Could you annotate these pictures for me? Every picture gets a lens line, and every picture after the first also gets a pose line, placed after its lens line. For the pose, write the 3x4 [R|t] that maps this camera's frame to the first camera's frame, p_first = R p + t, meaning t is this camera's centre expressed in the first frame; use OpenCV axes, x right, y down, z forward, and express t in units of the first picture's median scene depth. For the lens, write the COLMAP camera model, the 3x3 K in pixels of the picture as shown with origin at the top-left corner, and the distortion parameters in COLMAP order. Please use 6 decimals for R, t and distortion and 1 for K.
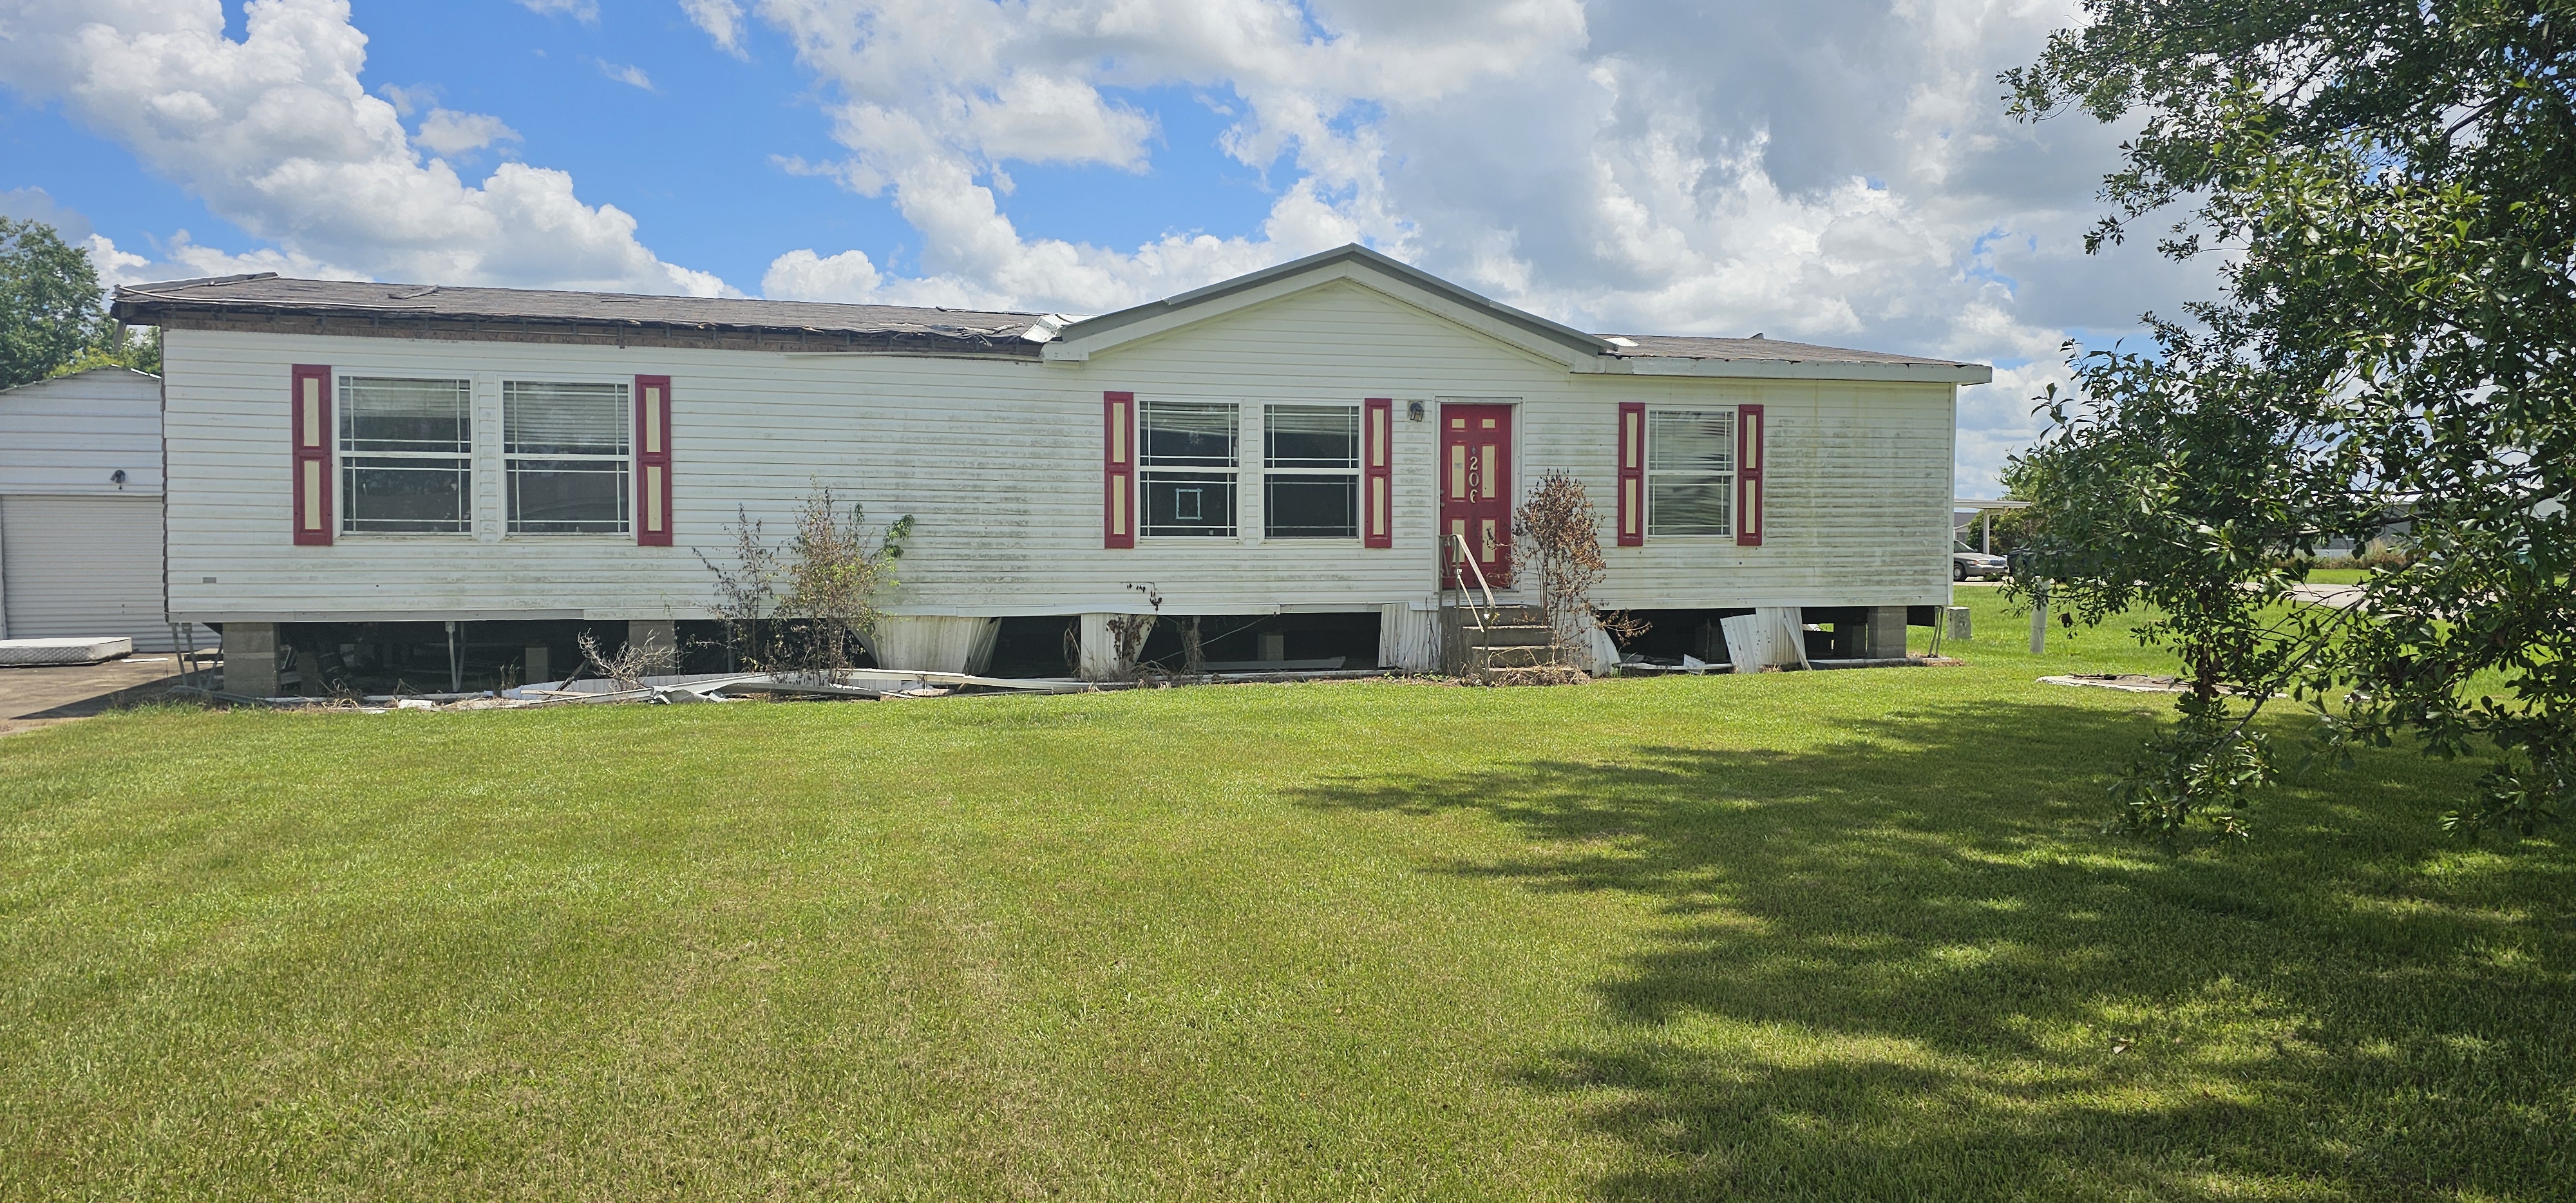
lens RADIAL K [[1739.3, 0, 1287.0], [0, 1739.3, 604.5], [0, 0, 1]] dist [0.042514, -0.023053]
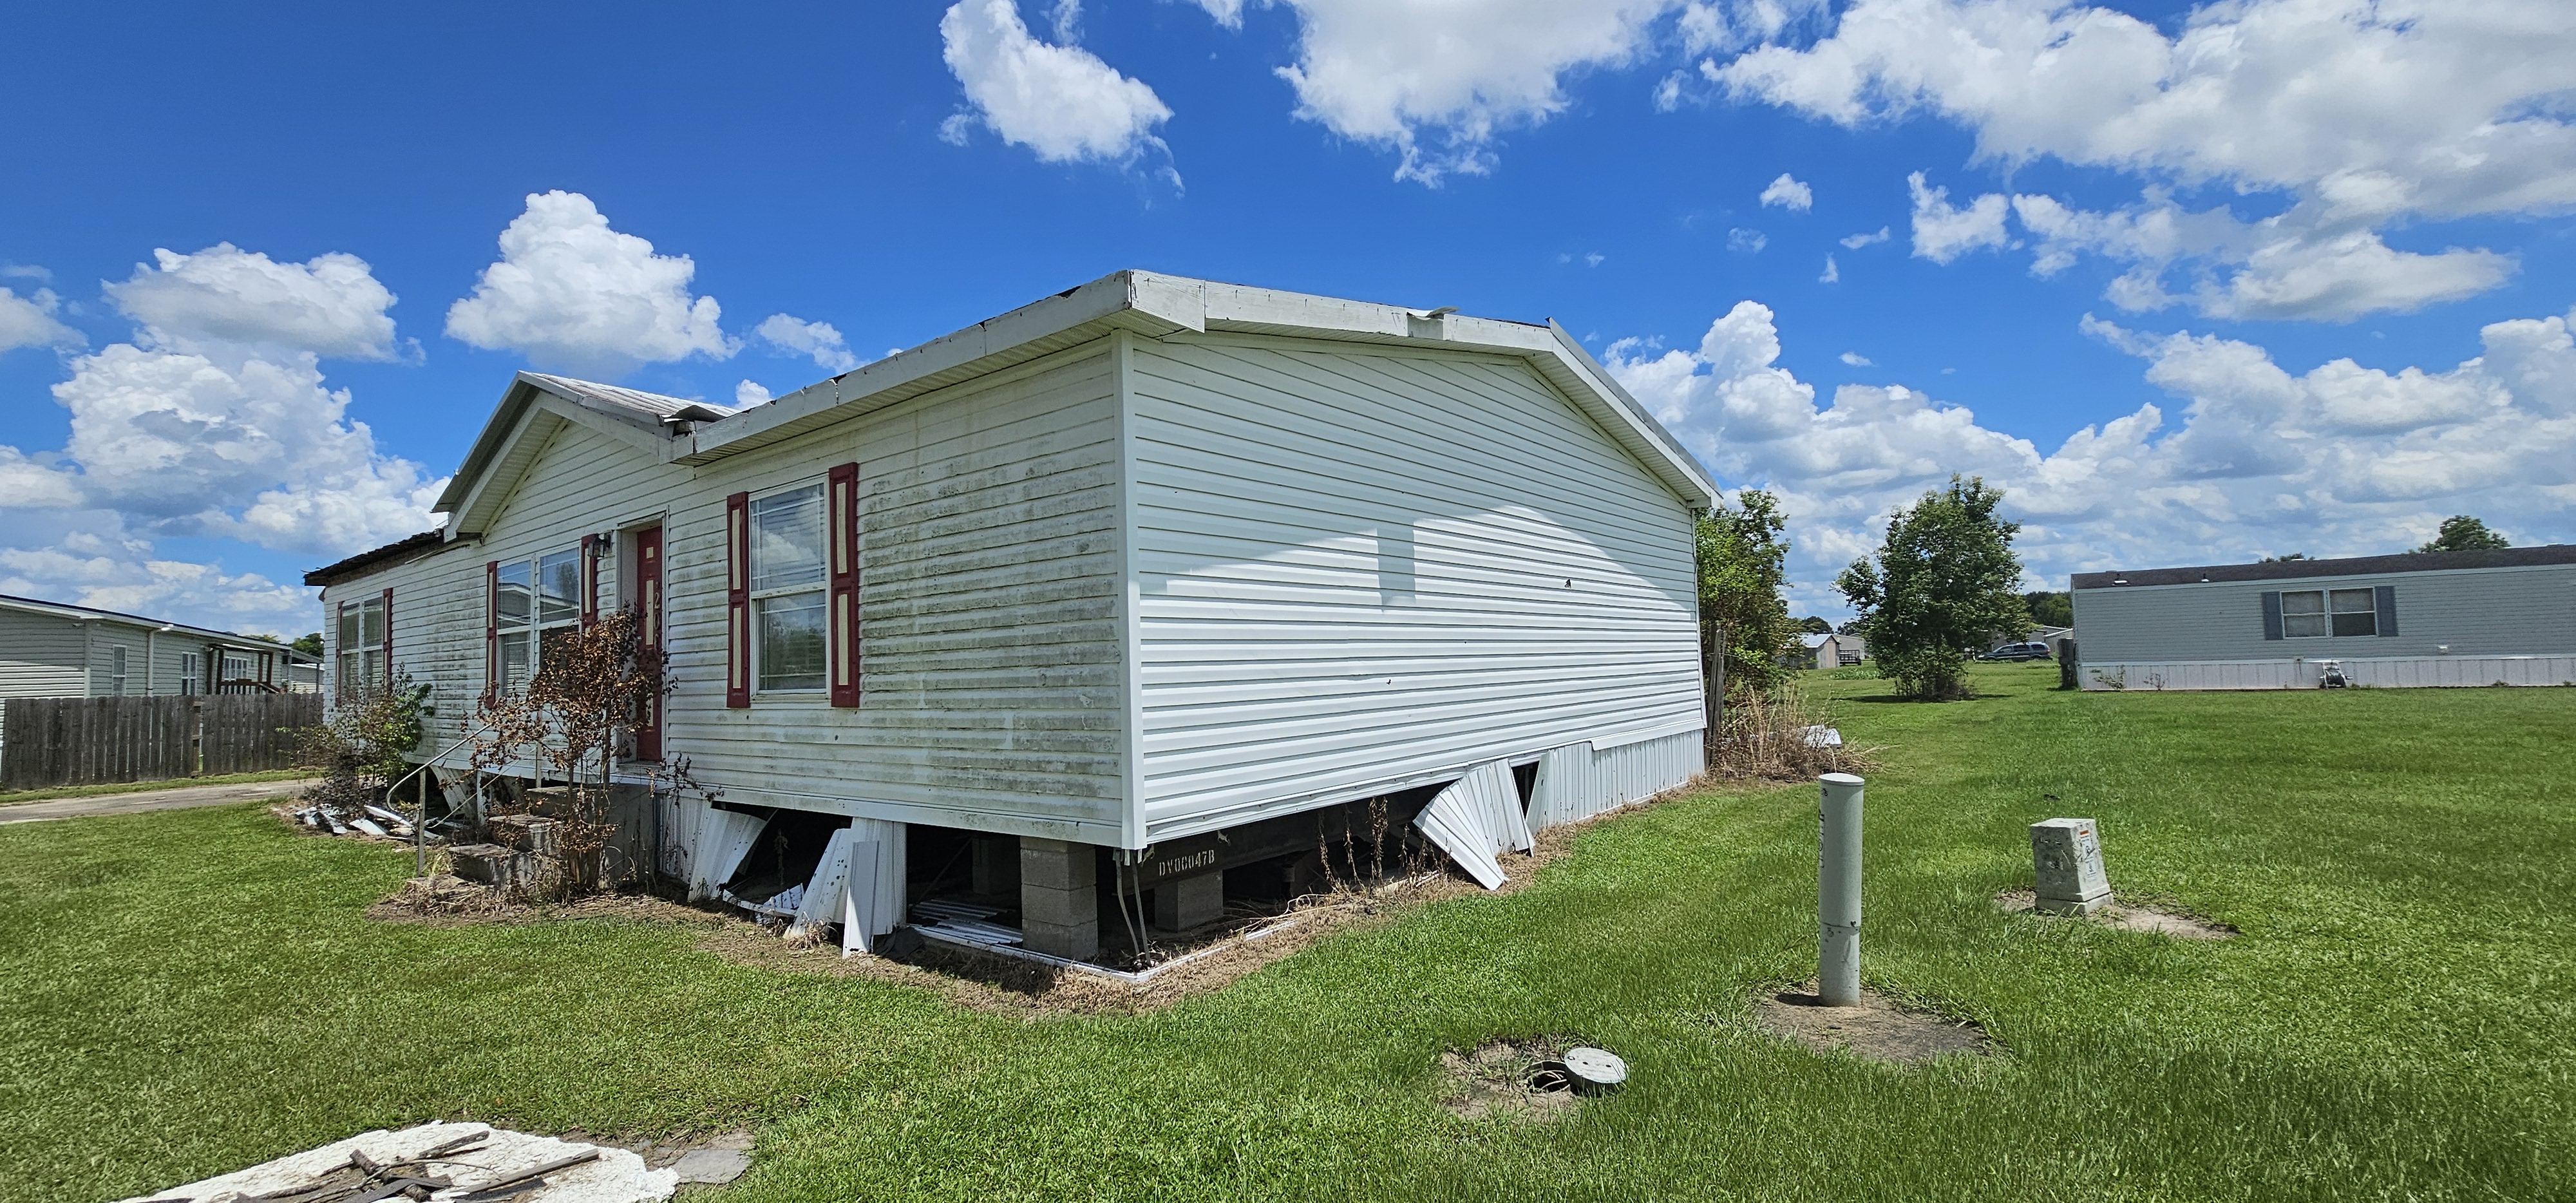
lens RADIAL K [[1049.2, 0, 1289.1], [0, 1049.2, 606.8], [0, 0, 1]] dist [-0.000991, 0.000513]
pose [[0.576945, -0.059284, -0.814629, 0.618801], [0.009709, 0.997790, -0.065737, -0.041546], [0.816725, 0.030017, 0.576245, 0.895632]]
